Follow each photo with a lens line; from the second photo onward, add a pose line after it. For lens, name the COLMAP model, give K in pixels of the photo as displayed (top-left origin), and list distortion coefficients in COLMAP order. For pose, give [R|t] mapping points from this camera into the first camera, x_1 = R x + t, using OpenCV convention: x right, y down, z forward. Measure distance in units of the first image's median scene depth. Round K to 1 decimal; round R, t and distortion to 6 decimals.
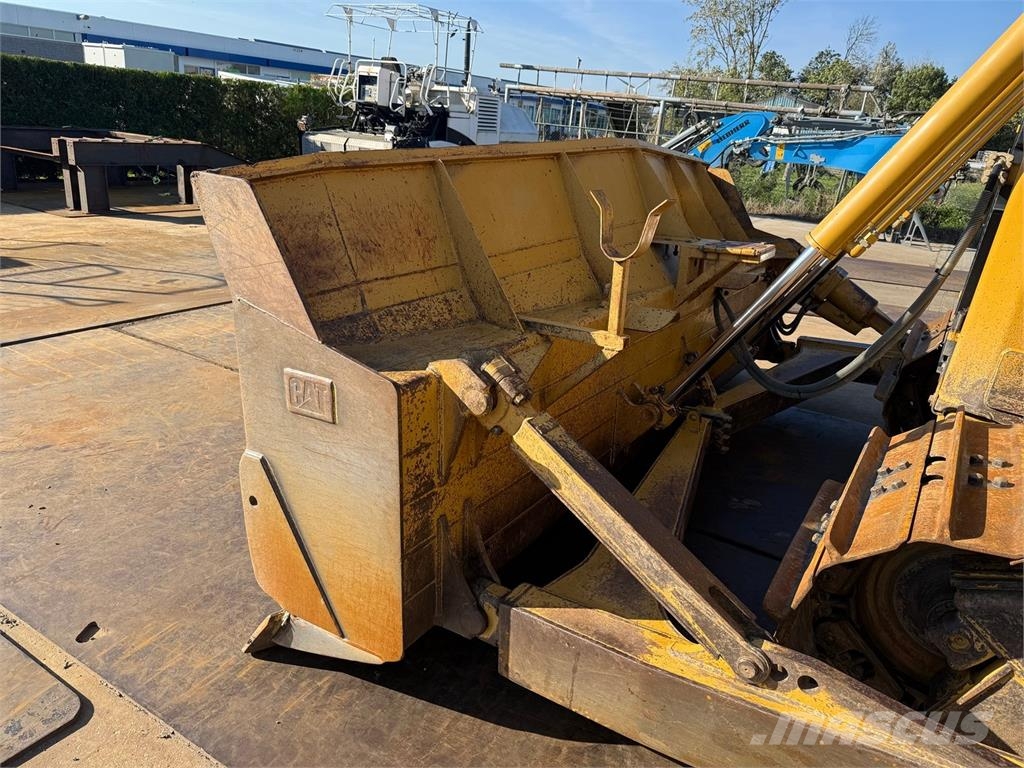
lens RADIAL K [[717.3, 0, 514.9], [0, 717.3, 384.7], [0, 0, 1]] dist [0.050401, -0.058583]
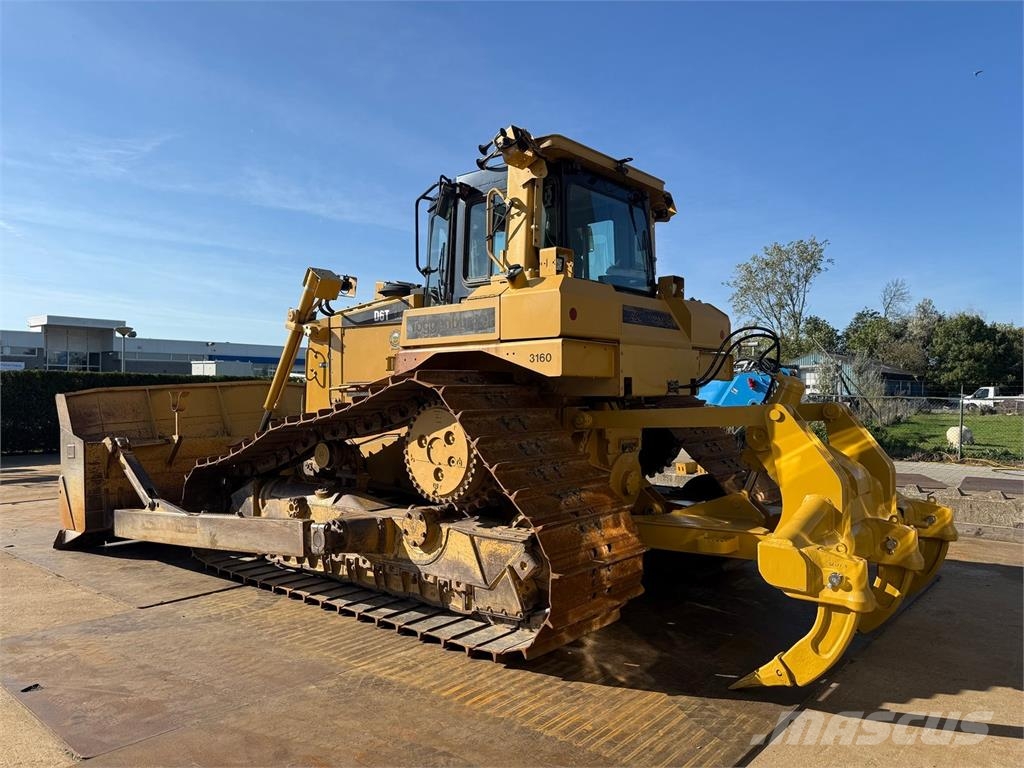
lens RADIAL K [[717.3, 0, 513.0], [0, 717.3, 387.8], [0, 0, 1]] dist [0.050401, -0.058583]
pose [[0.987164, -0.077964, -0.139390, 1.843249], [0.023114, 0.933310, -0.358326, 0.815667], [0.158031, 0.350505, 0.923132, -1.578087]]
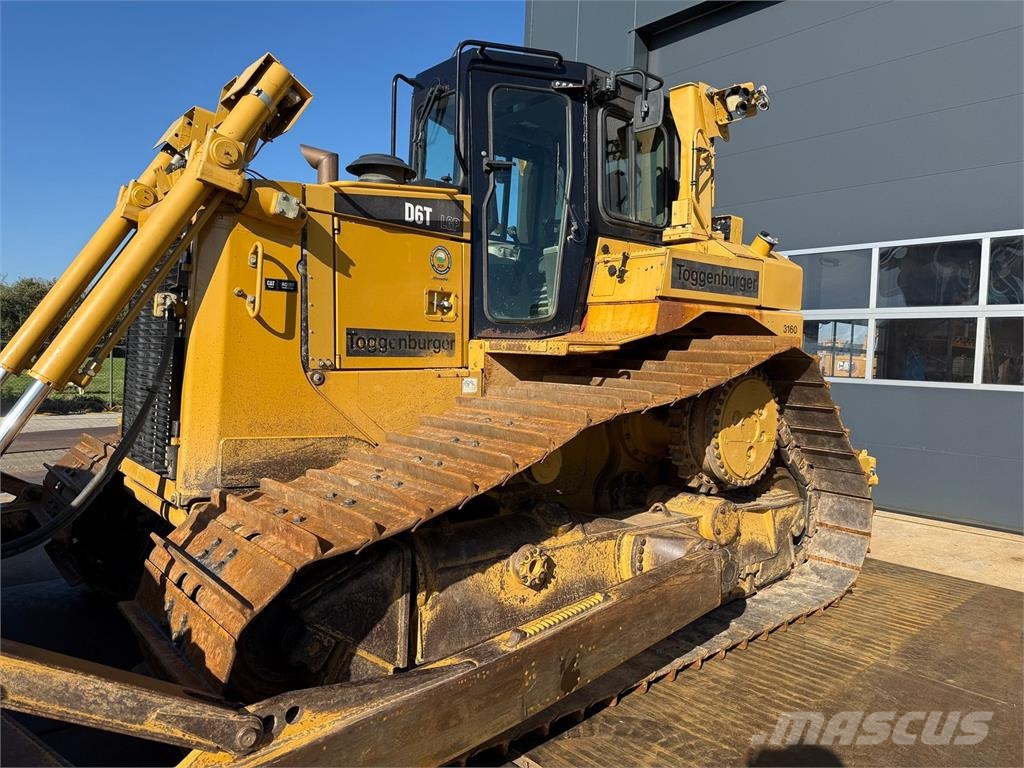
lens RADIAL K [[717.3, 0, 508.3], [0, 717.3, 398.1], [0, 0, 1]] dist [0.050401, -0.058583]
pose [[0.297283, -0.127337, 0.946260, -0.346345], [0.322794, 0.946115, 0.025907, 0.011278], [-0.898569, 0.297745, 0.322367, 0.113025]]
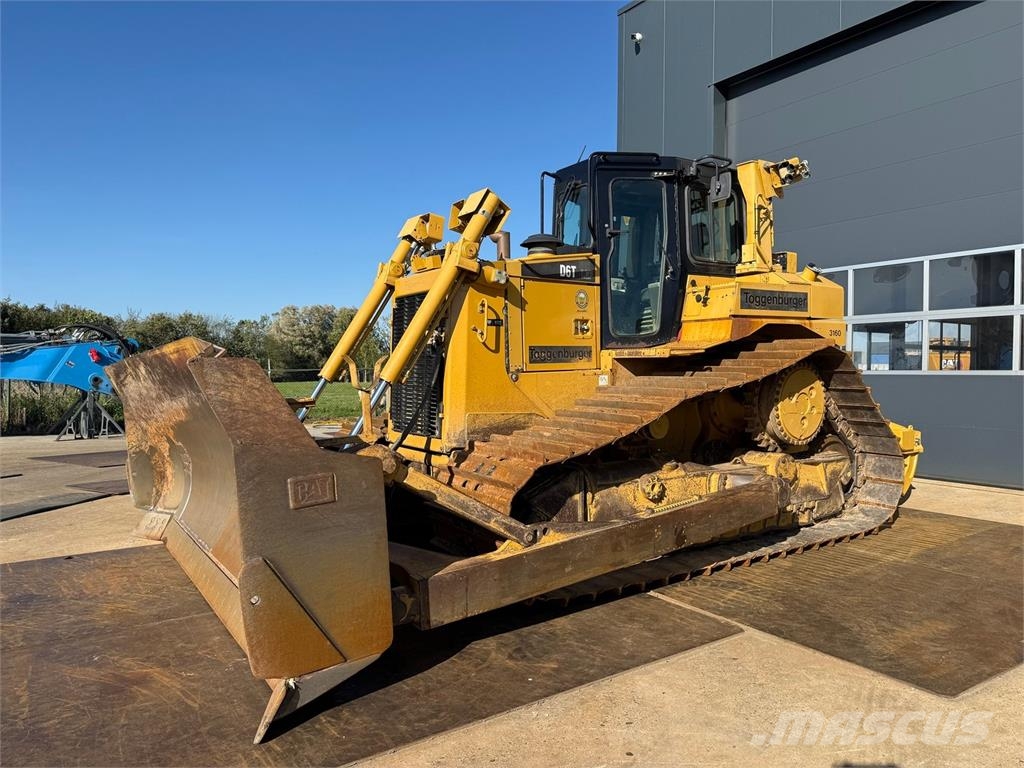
lens RADIAL K [[717.3, 0, 503.8], [0, 717.3, 400.1], [0, 0, 1]] dist [0.050401, -0.058583]
pose [[0.415724, -0.123686, 0.901041, -1.148044], [0.351720, 0.935493, -0.033862, 0.023809], [-0.838729, 0.330991, 0.432409, -0.037509]]
